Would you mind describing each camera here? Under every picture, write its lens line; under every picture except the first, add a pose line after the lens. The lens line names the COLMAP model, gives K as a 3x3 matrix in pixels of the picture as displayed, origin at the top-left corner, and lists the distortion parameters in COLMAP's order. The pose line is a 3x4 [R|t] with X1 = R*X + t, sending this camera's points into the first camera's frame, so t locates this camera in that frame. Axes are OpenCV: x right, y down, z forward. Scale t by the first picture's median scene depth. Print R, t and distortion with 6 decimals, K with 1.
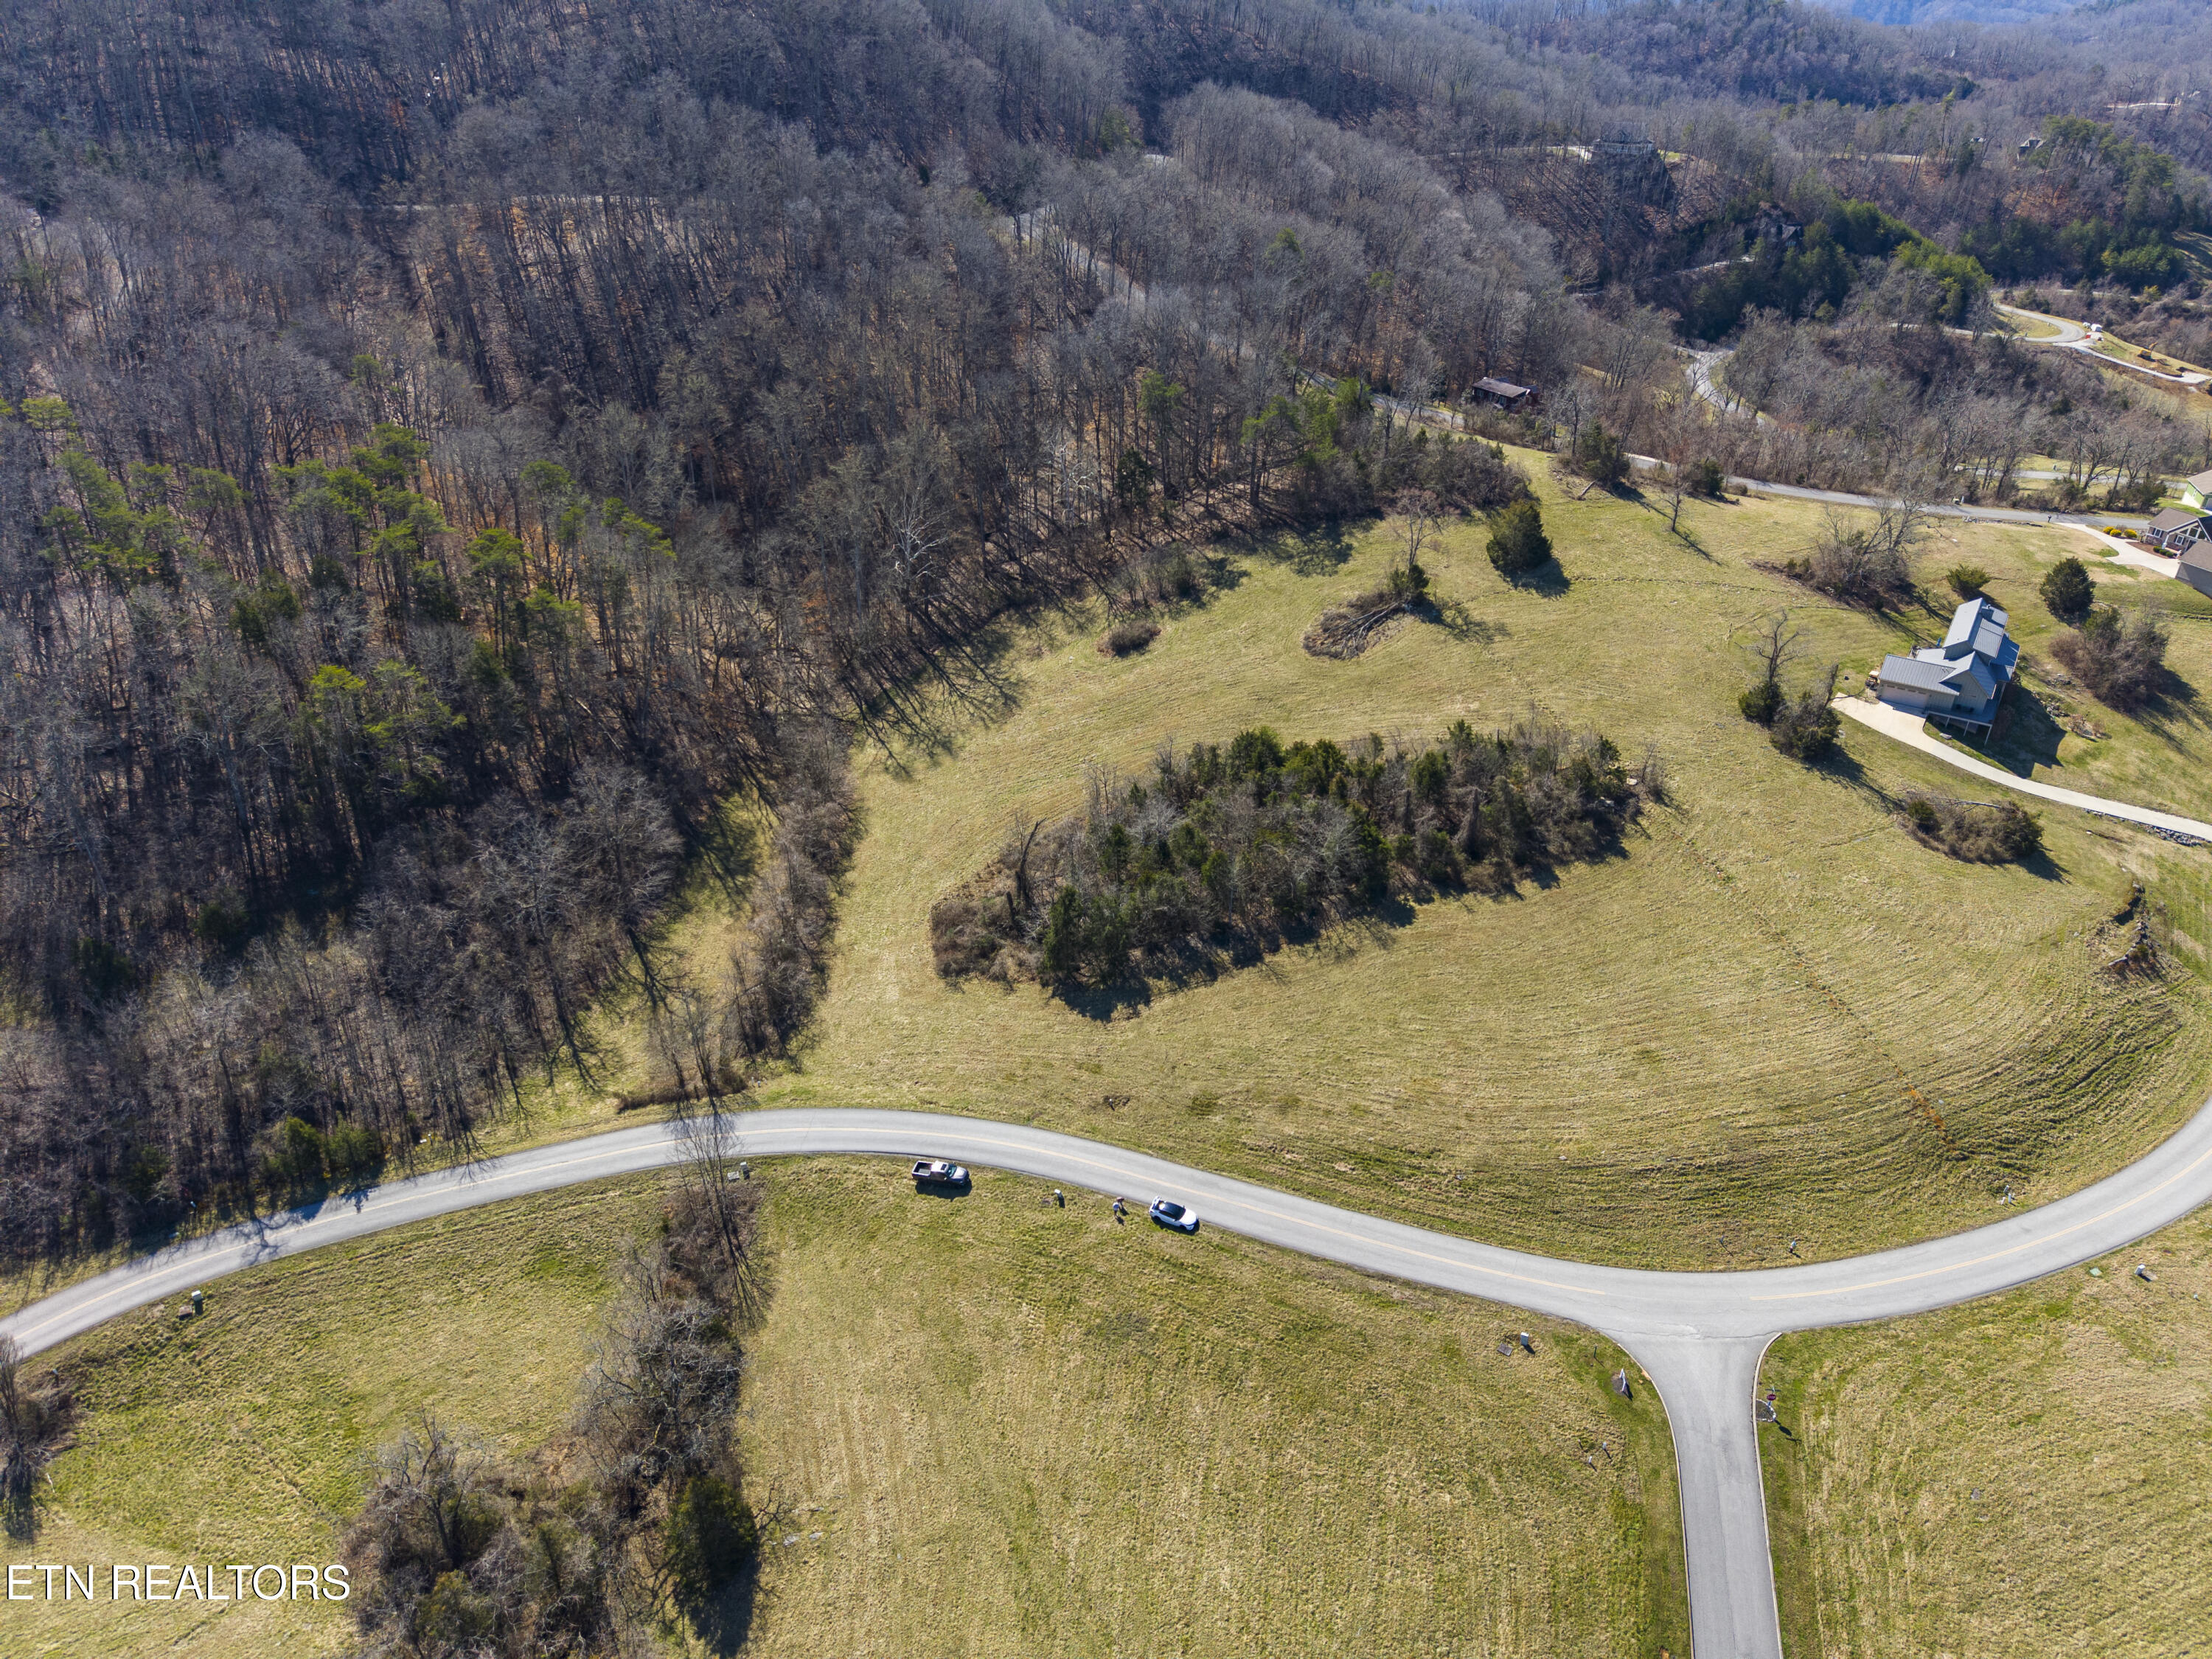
lens RADIAL K [[1493.4, 0, 1106.0], [0, 1493.4, 829.5], [0, 0, 1]] dist [0.037646, -0.042586]
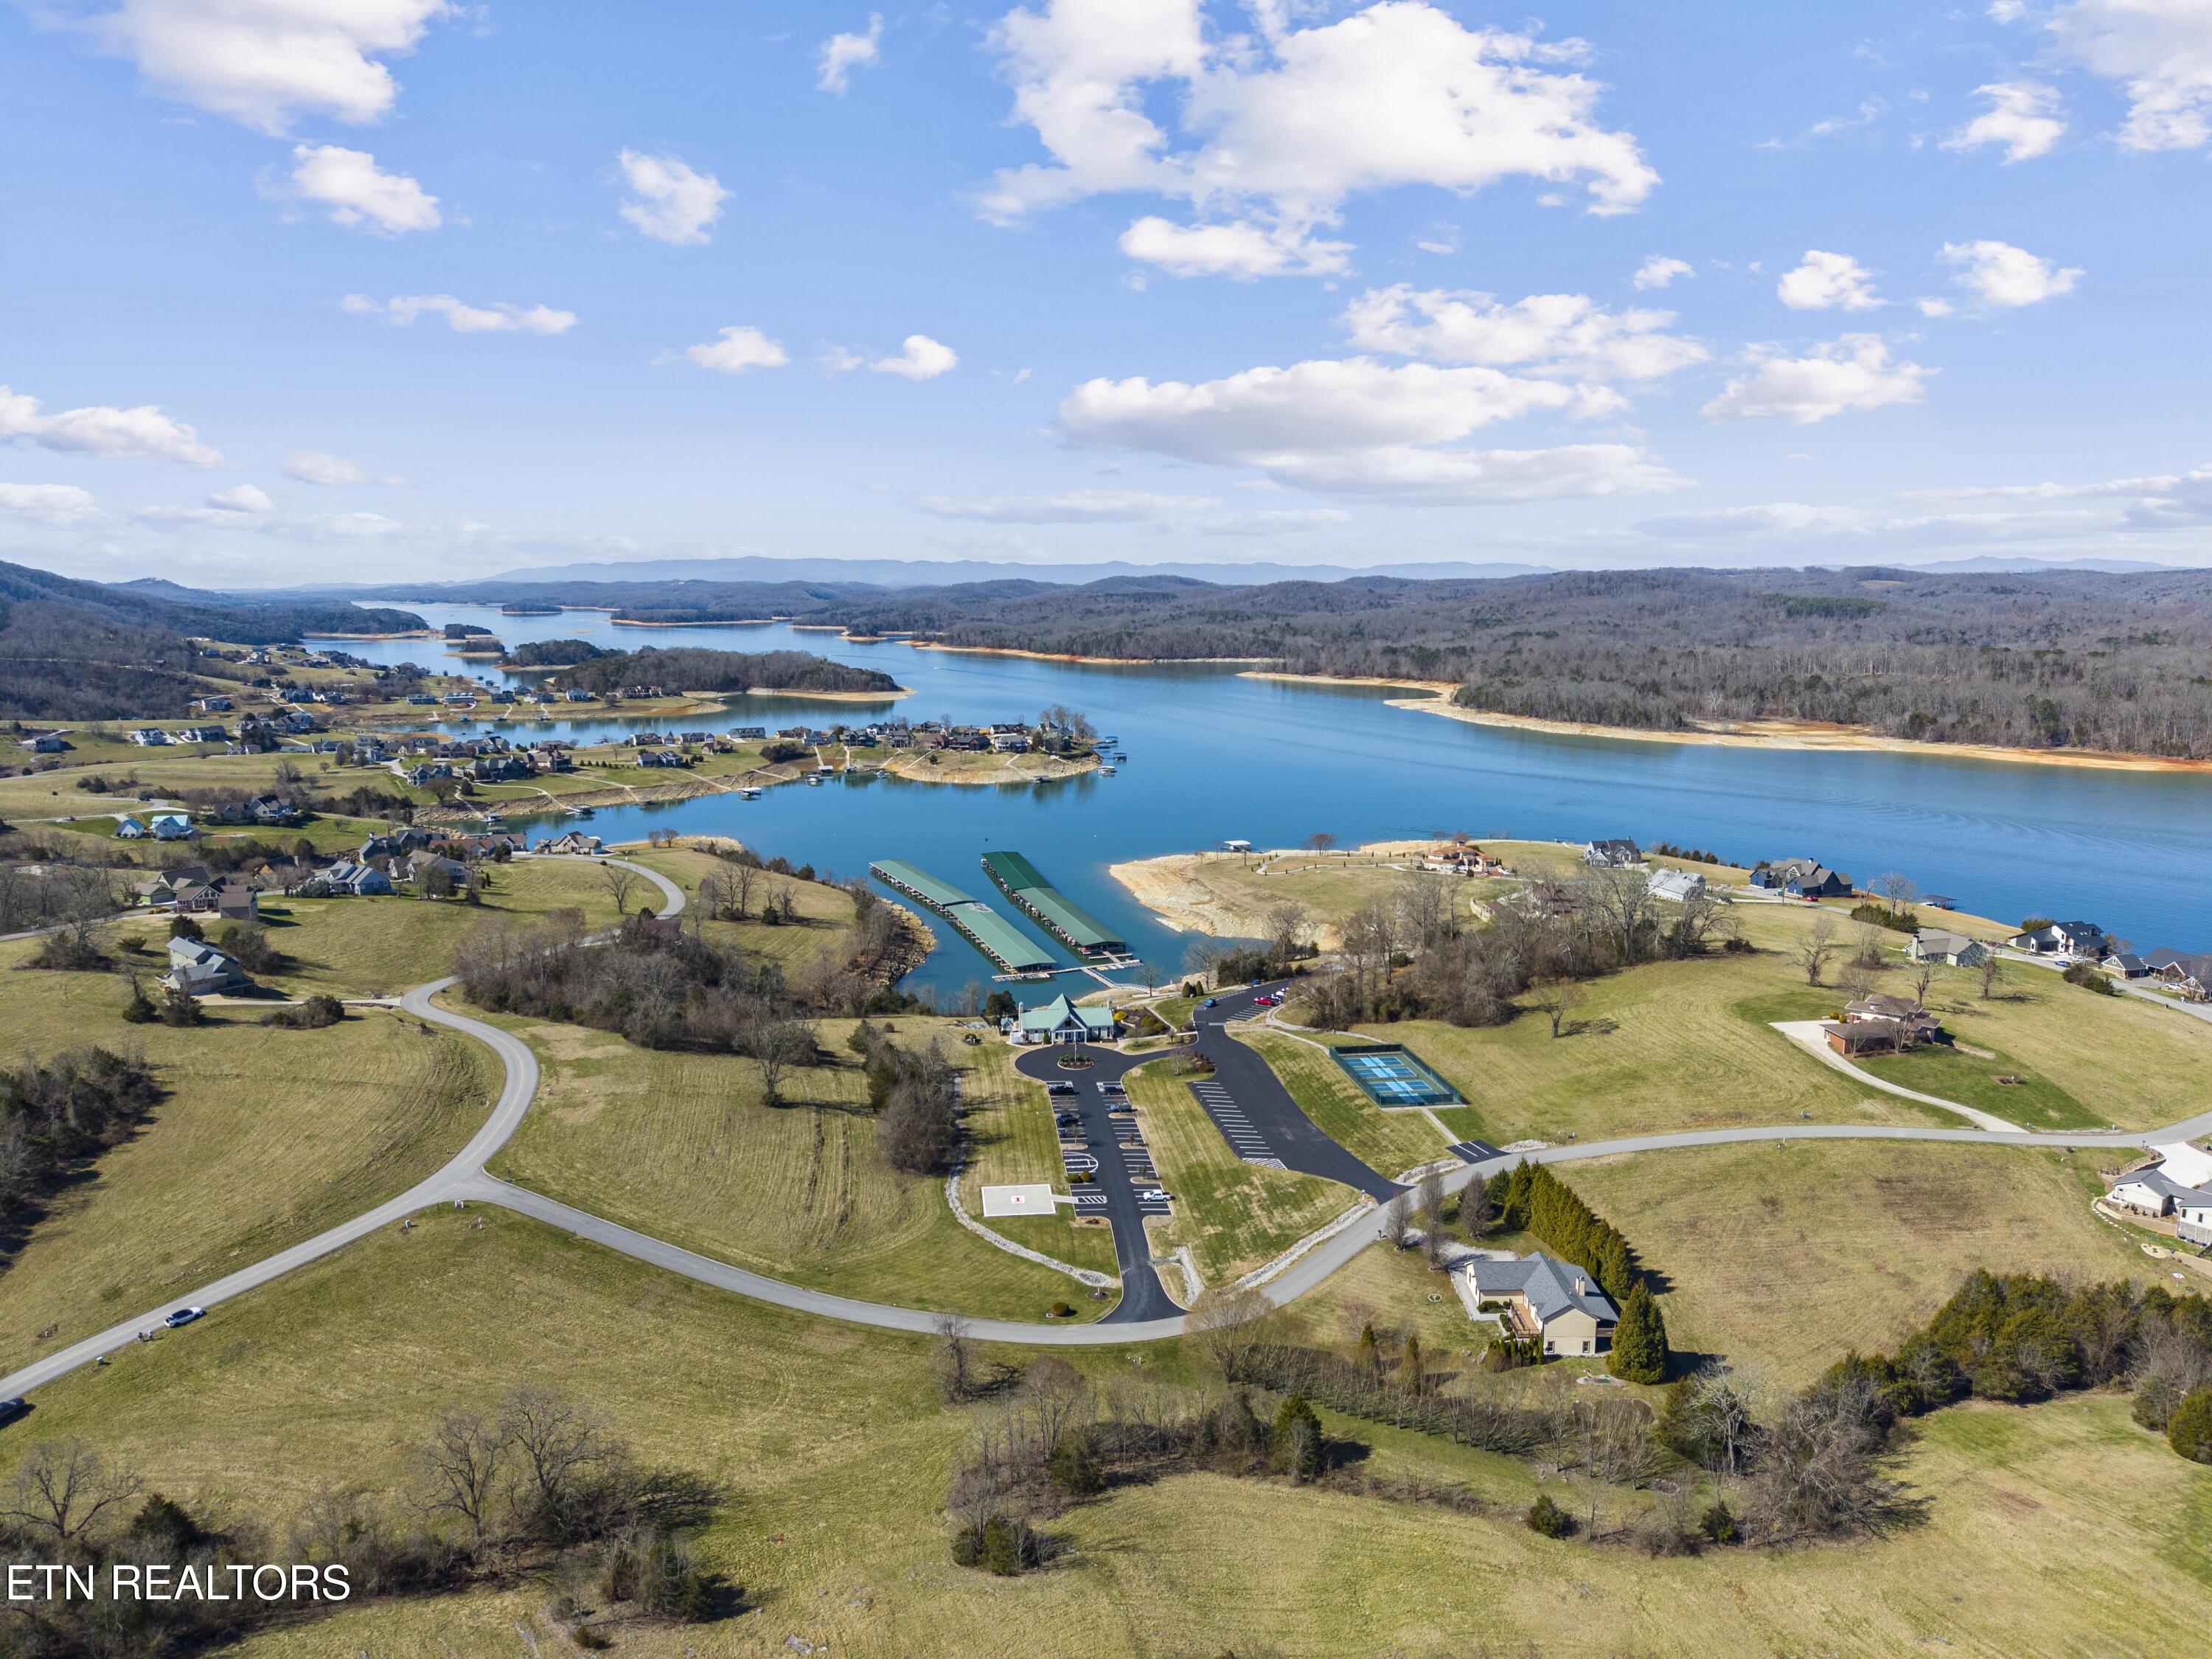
lens RADIAL K [[1439.5, 0, 1109.4], [0, 1439.5, 834.8], [0, 0, 1]] dist [0.173129, -0.212645]
pose [[0.150009, -0.173193, 0.973397, -0.823968], [0.499054, 0.863172, 0.076673, 0.130218], [-0.853488, 0.474276, 0.215916, -0.233033]]
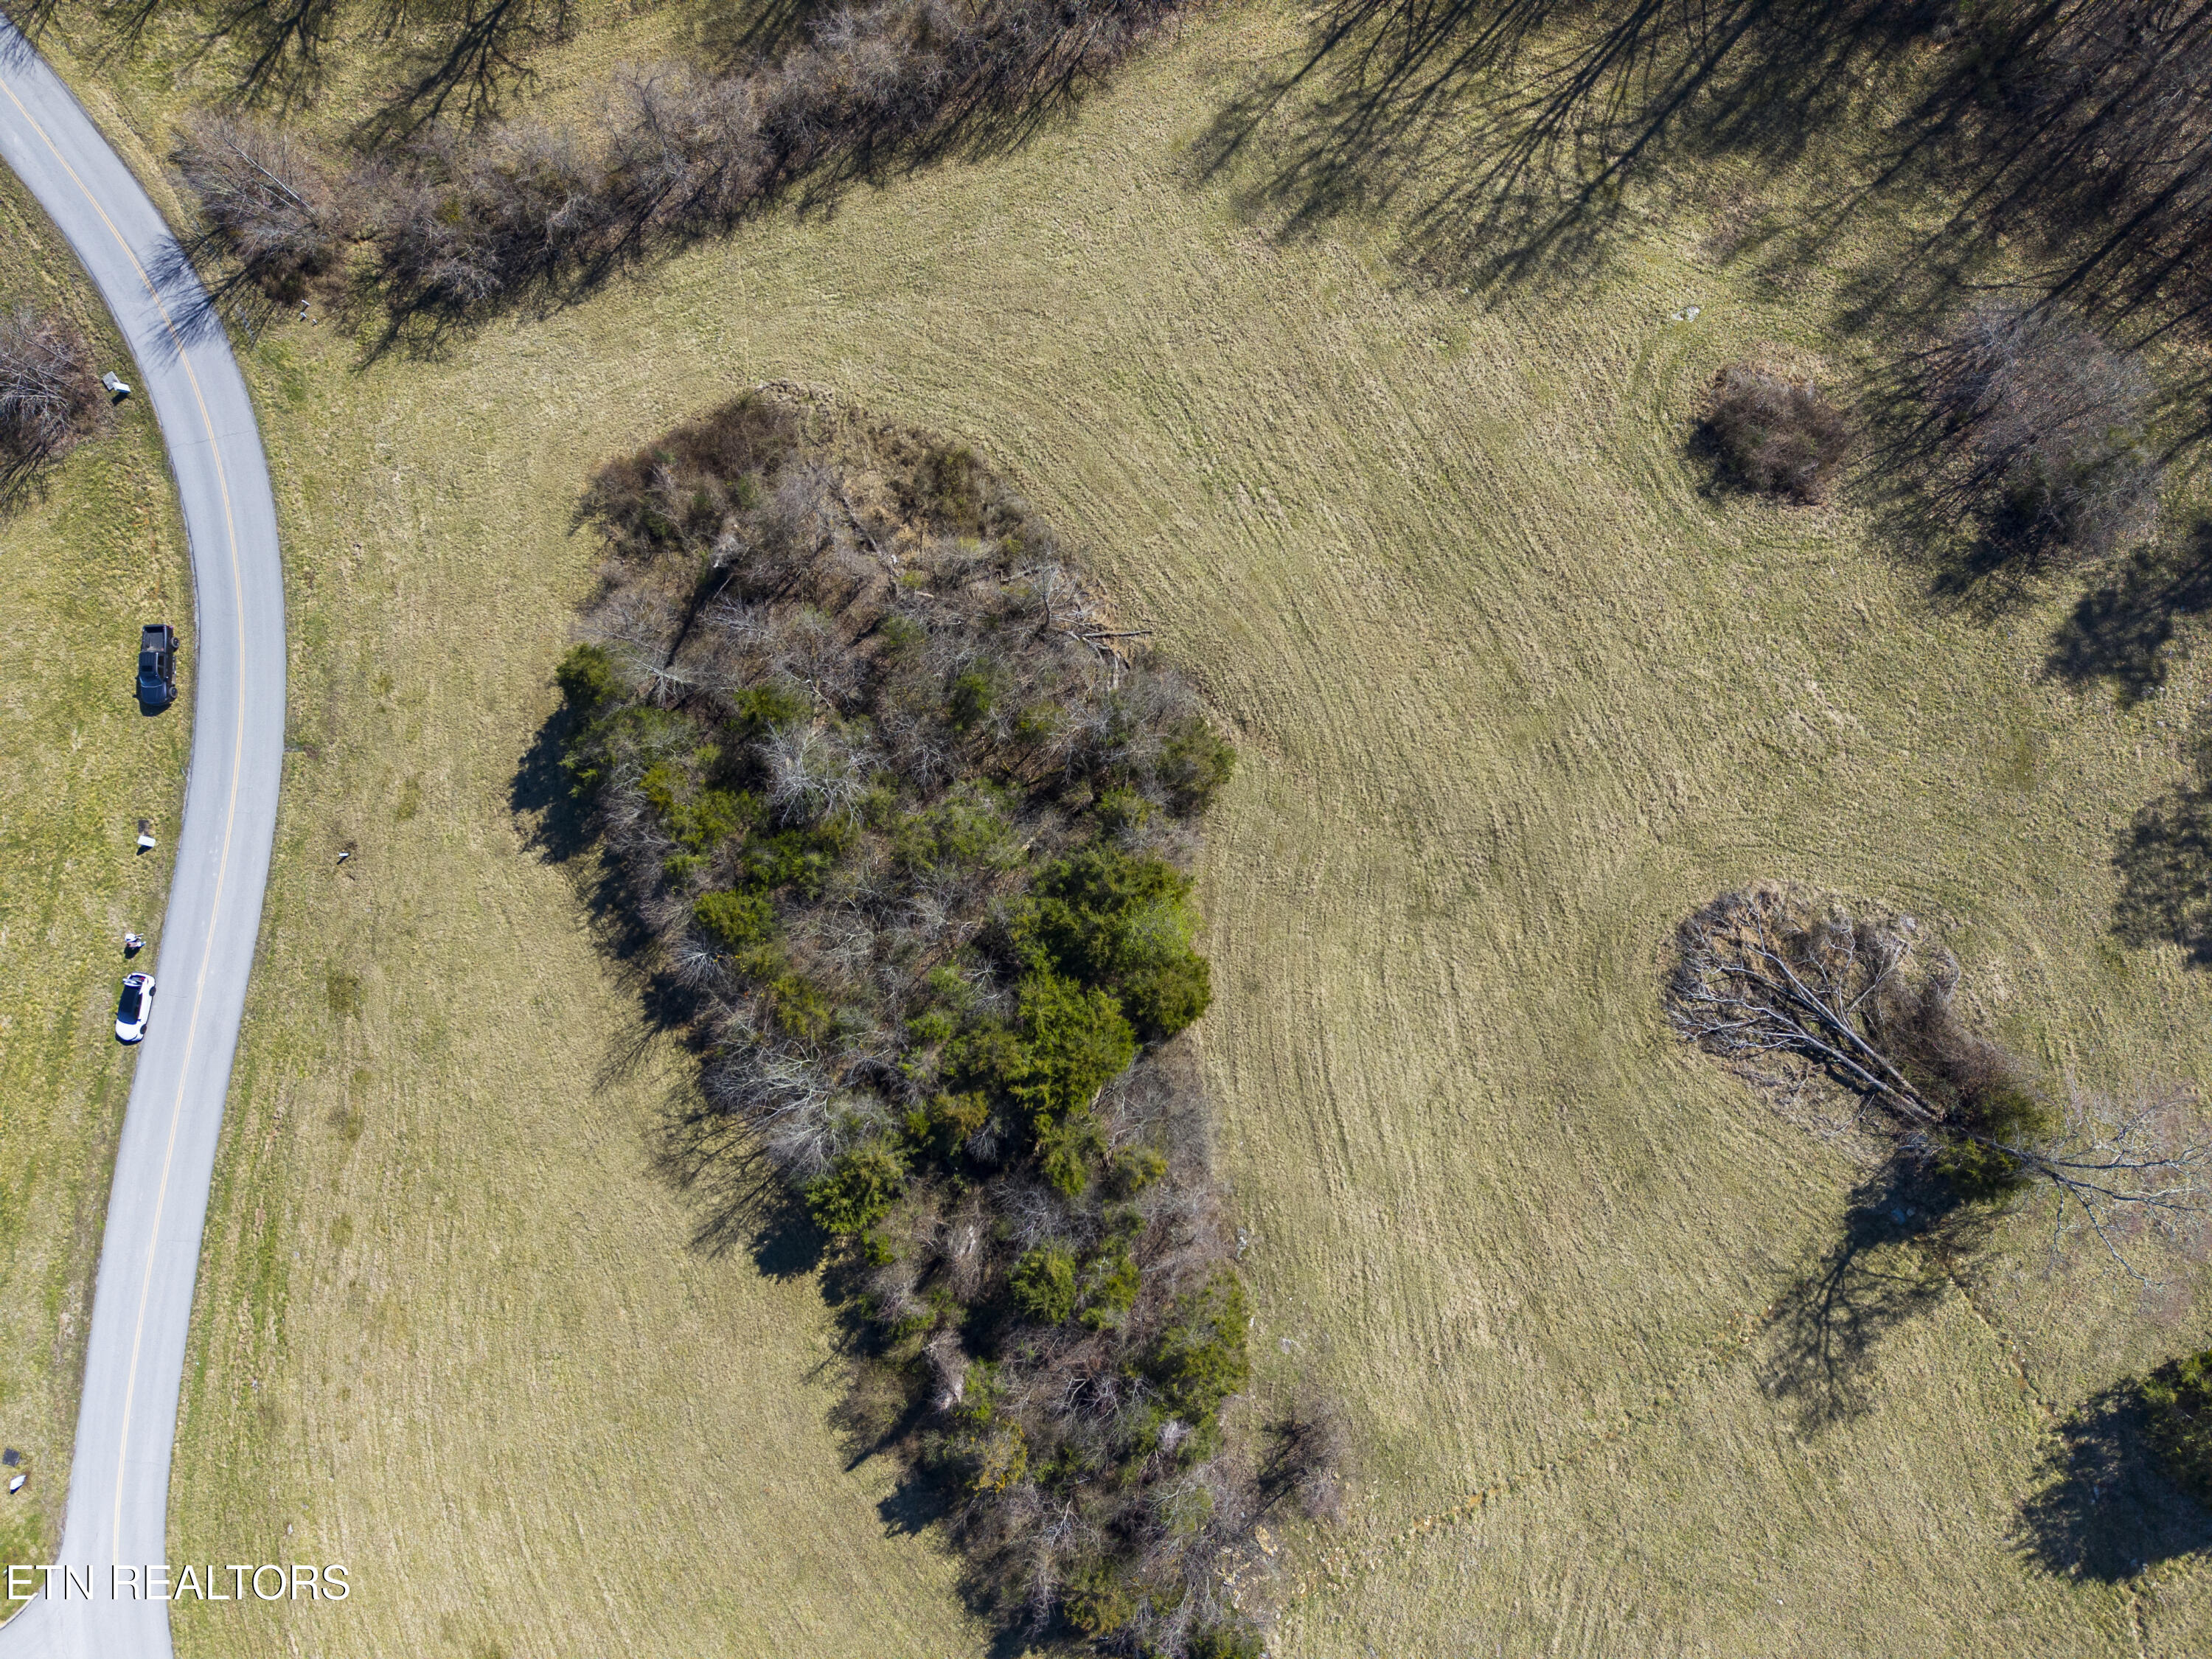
lens RADIAL K [[1492.2, 0, 1099.1], [0, 1492.2, 844.3], [0, 0, 1]] dist [0.035637, -0.035185]
pose [[0.295363, 0.955384, -0.001668, 0.078679], [-0.468543, 0.146374, 0.871230, -0.444931], [0.832603, -0.256547, 0.490872, 0.751320]]
